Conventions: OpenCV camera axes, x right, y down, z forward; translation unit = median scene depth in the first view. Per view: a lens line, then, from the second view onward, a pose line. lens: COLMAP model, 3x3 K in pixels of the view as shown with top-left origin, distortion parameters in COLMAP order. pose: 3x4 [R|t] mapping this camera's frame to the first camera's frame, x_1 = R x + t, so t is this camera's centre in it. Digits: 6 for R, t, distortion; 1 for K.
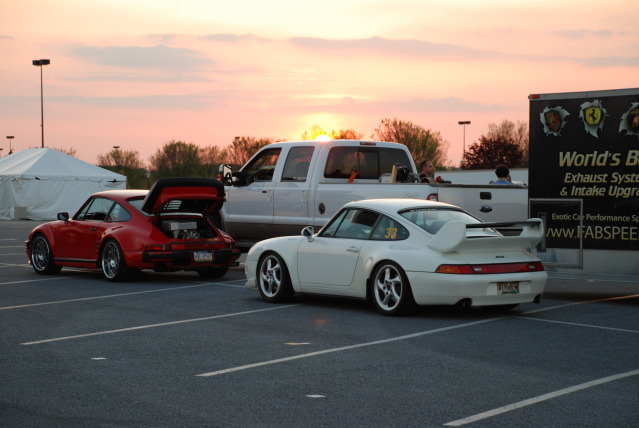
lens RADIAL K [[1950.6, 0, 320.1], [0, 1950.6, 219.0], [0, 0, 1]] dist [1.051342, 0.000000]
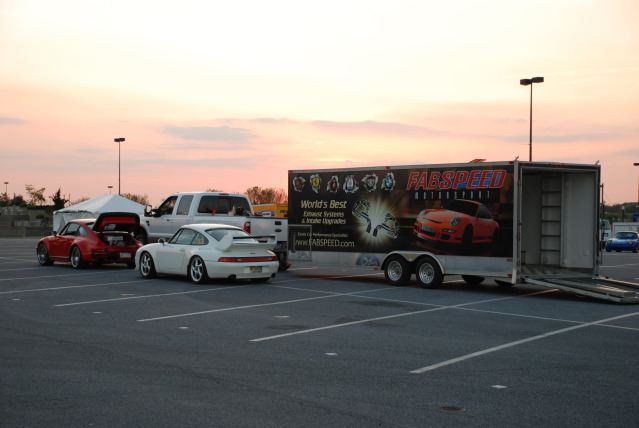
lens RADIAL K [[1326.3, 0, 318.5], [0, 1326.3, 213.2], [0, 0, 1]] dist [0.645325, 0.000000]
pose [[0.999885, 0.008877, -0.012259, 0.150872], [-0.009147, 0.999712, -0.022169, 0.006812], [0.012058, 0.022278, 0.999679, -0.280014]]
